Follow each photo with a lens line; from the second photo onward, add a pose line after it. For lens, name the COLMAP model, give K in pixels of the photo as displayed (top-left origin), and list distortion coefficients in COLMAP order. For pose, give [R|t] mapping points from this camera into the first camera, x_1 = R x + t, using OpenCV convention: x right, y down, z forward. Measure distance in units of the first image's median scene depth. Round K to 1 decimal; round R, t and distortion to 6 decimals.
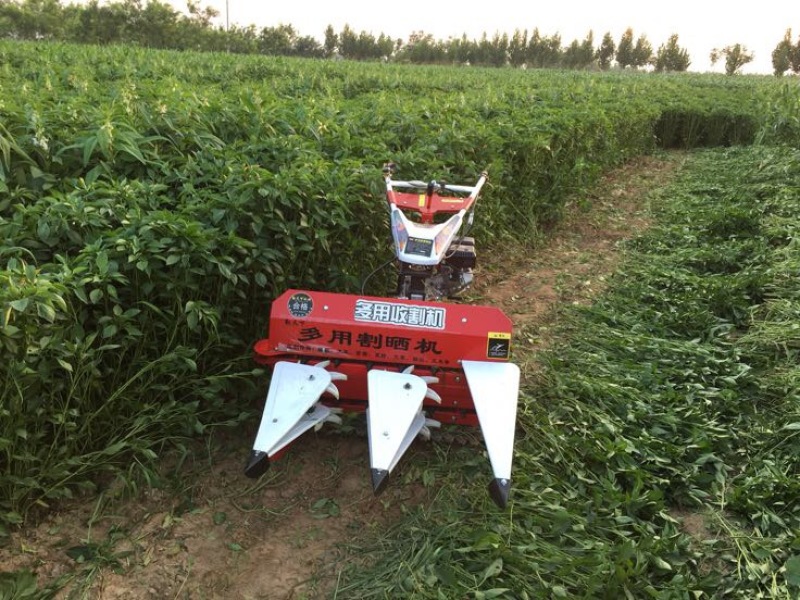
lens RADIAL K [[676.4, 0, 403.7], [0, 676.4, 294.1], [0, 0, 1]] dist [0.090896, -0.113425]
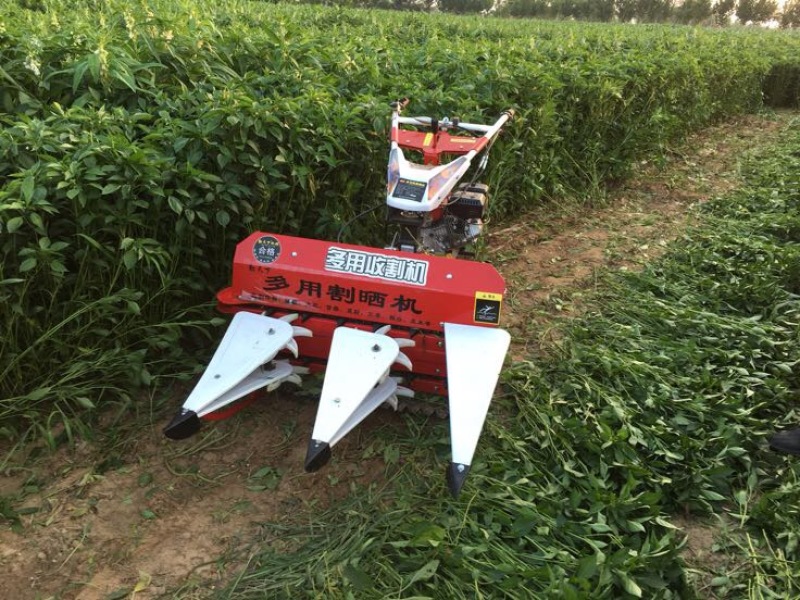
lens RADIAL K [[676.4, 0, 402.6], [0, 676.4, 291.5], [0, 0, 1]] dist [0.090896, -0.113425]
pose [[0.990382, 0.055055, -0.126932, 0.140111], [-0.048235, 0.997254, 0.056196, 0.012217], [0.129678, -0.049533, 0.990318, 0.139906]]
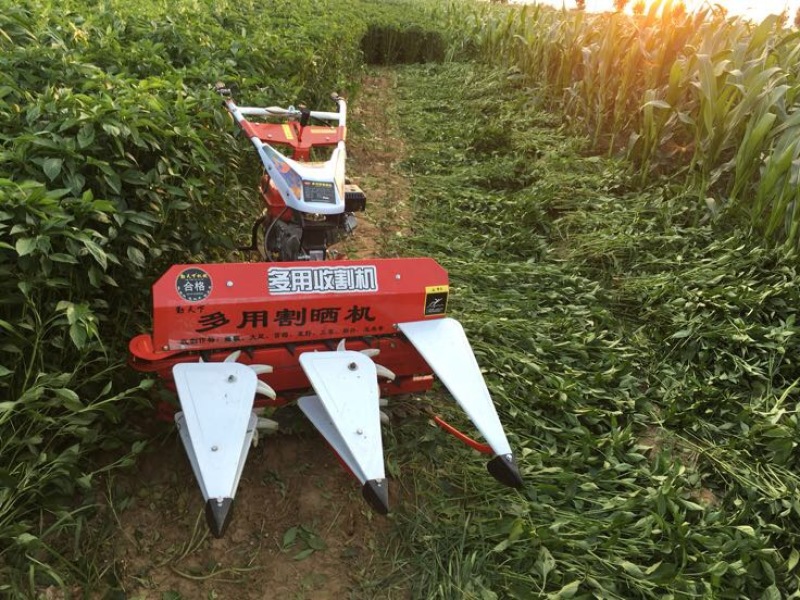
lens RADIAL K [[676.4, 0, 402.5], [0, 676.4, 292.0], [0, 0, 1]] dist [0.090896, -0.113425]
pose [[0.896583, -0.138037, 0.420814, -0.262803], [0.089431, 0.987042, 0.133232, -0.054968], [-0.433752, -0.081820, 0.897310, 0.234502]]
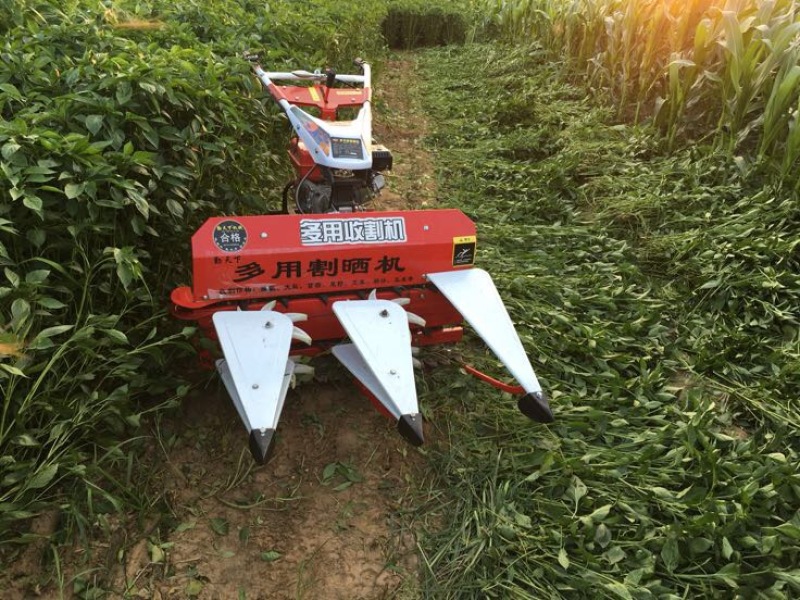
lens RADIAL K [[676.4, 0, 402.6], [0, 676.4, 290.2], [0, 0, 1]] dist [0.090896, -0.113425]
pose [[0.908314, -0.166402, 0.383766, -0.281491], [0.120482, 0.982662, 0.140923, -0.008728], [-0.400562, -0.081765, 0.912614, 0.213481]]
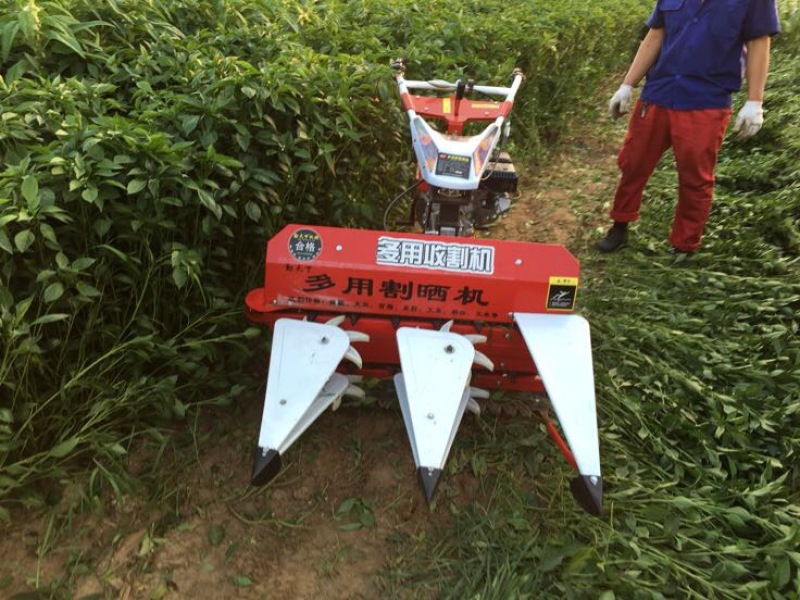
lens RADIAL K [[676.4, 0, 402.8], [0, 676.4, 291.0], [0, 0, 1]] dist [0.090896, -0.113425]
pose [[0.998337, -0.017266, 0.055000, -0.085757], [0.010781, 0.993179, 0.116099, -0.019922], [-0.056630, -0.115313, 0.991714, 0.231842]]
